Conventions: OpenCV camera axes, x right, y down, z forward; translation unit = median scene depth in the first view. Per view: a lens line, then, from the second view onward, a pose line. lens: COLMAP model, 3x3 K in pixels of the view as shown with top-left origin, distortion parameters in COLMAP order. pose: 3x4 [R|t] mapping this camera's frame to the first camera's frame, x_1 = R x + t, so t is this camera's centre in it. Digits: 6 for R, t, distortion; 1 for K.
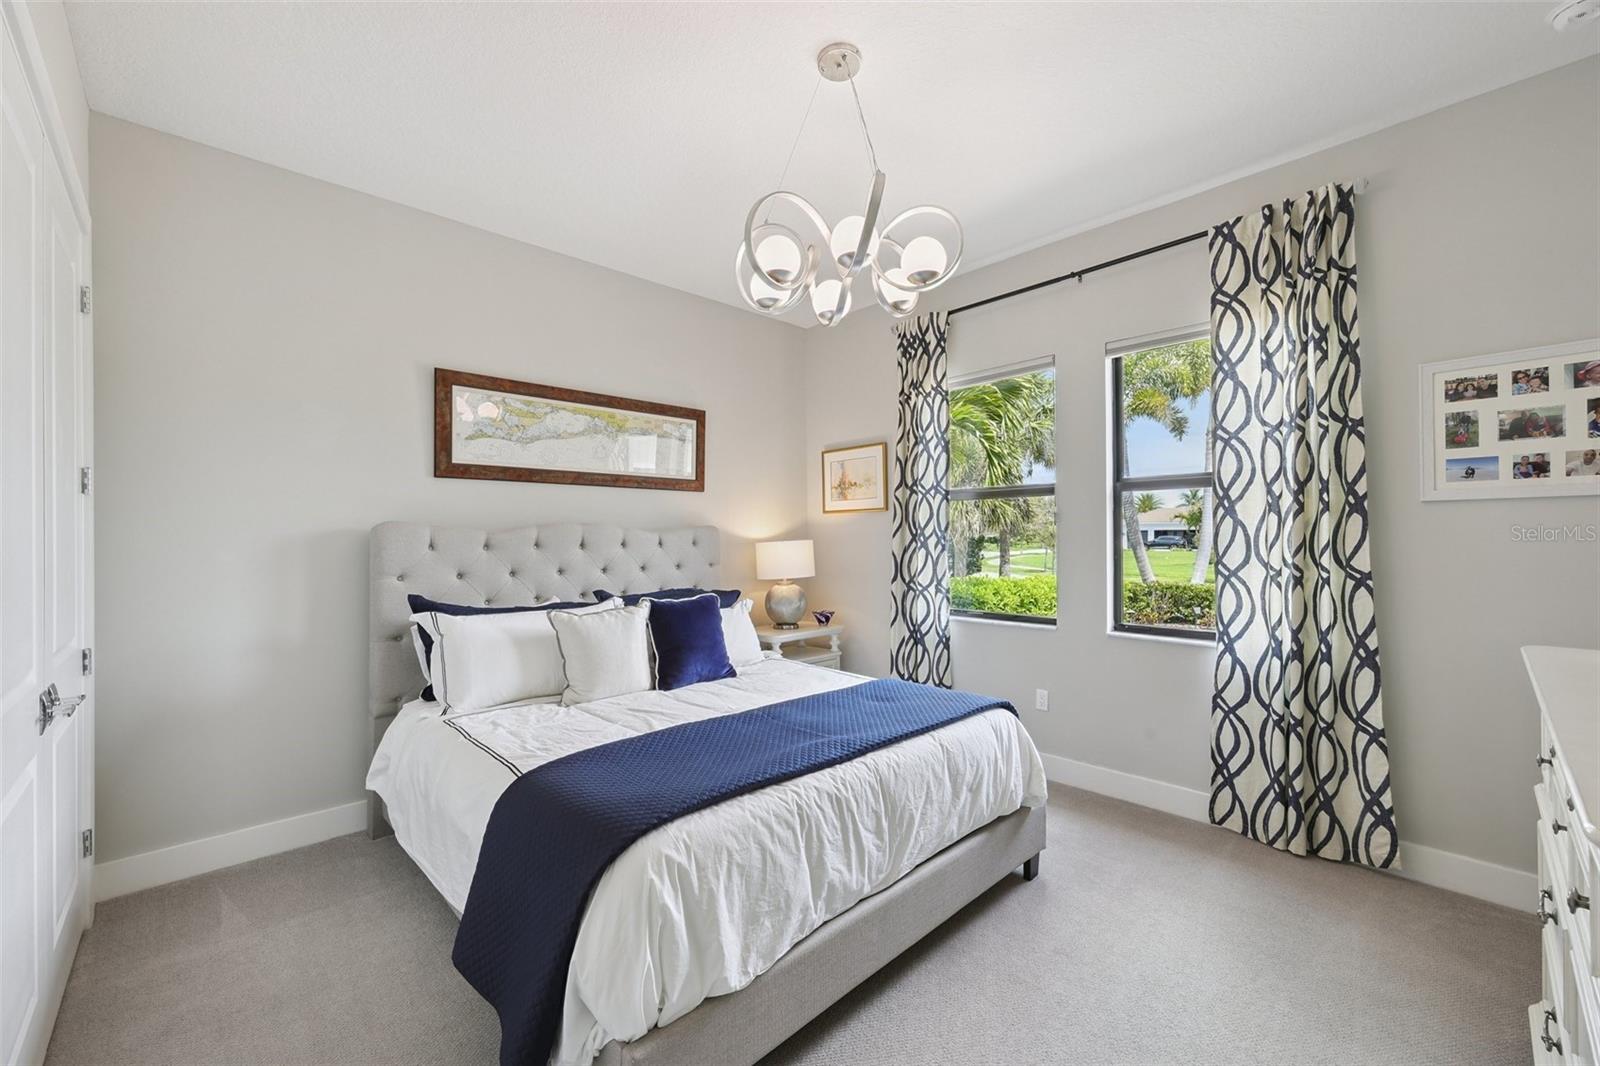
lens RADIAL K [[644.4, 0, 801.1], [0, 644.4, 534.4], [0, 0, 1]] dist [0.000920, -0.000086]
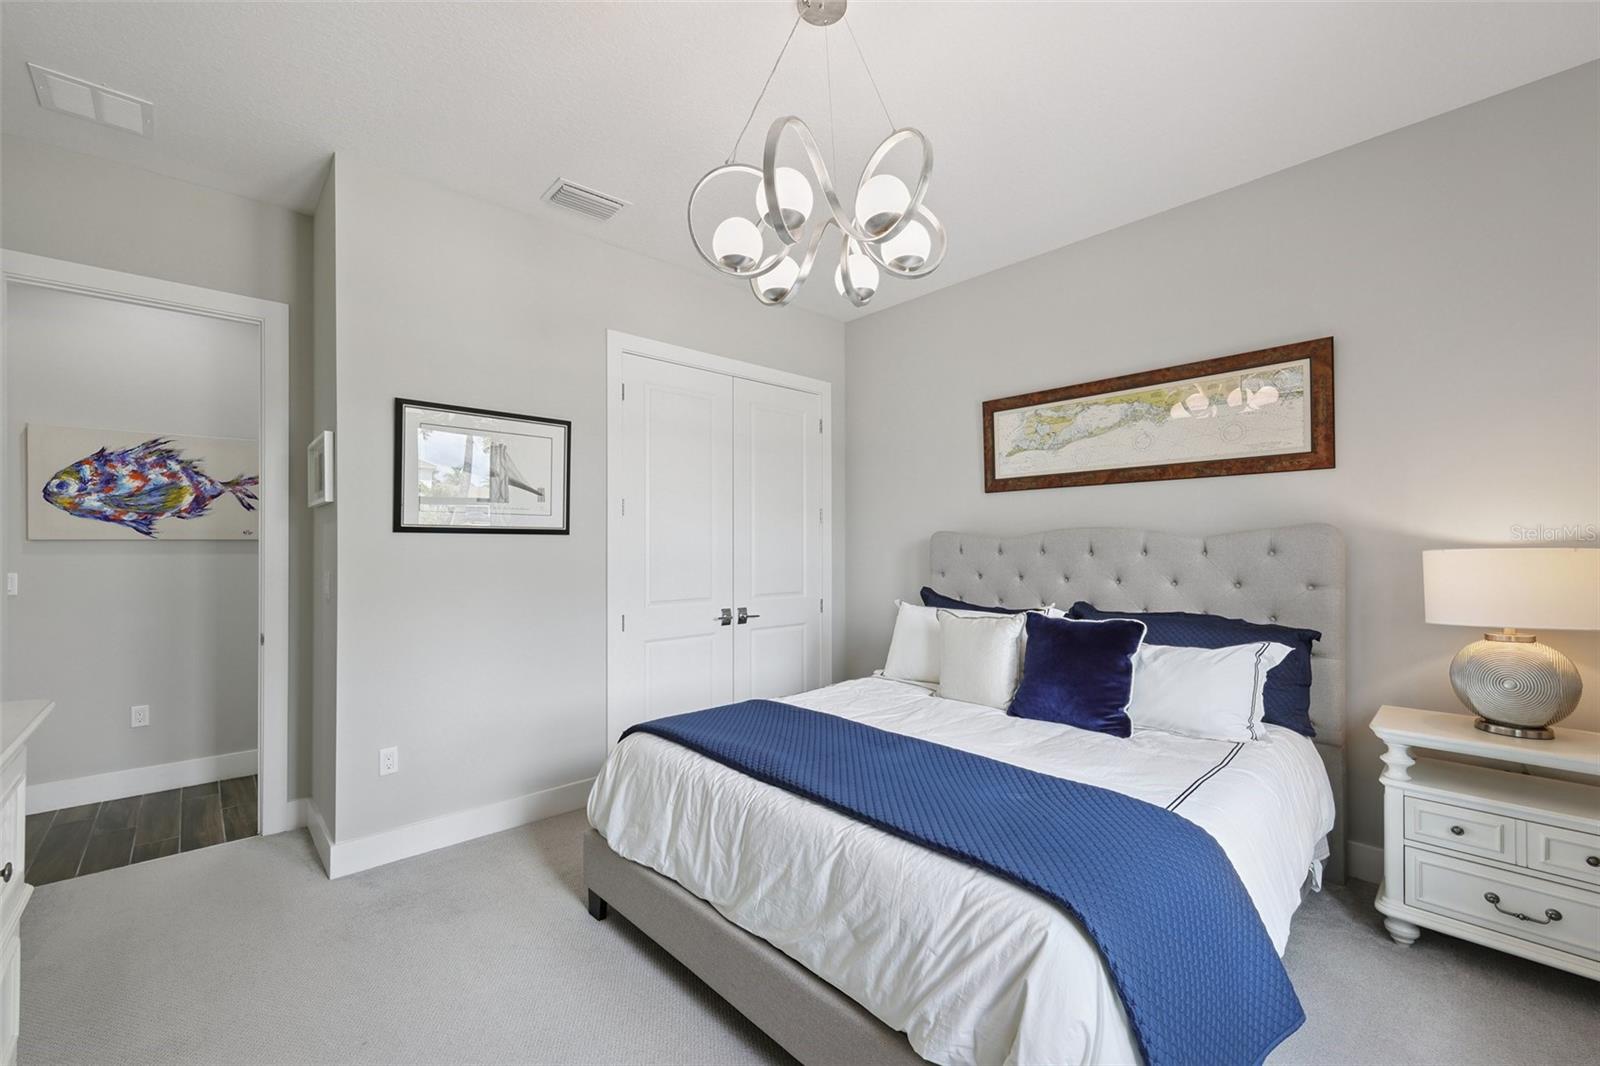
lens RADIAL K [[644.4, 0, 796.9], [0, 644.4, 547.3], [0, 0, 1]] dist [0.000920, -0.000086]
pose [[-0.009286, 0.007860, -0.999926, 0.581097], [0.010829, 0.999911, 0.007759, -0.000922], [0.999898, -0.010756, -0.009370, 0.604070]]
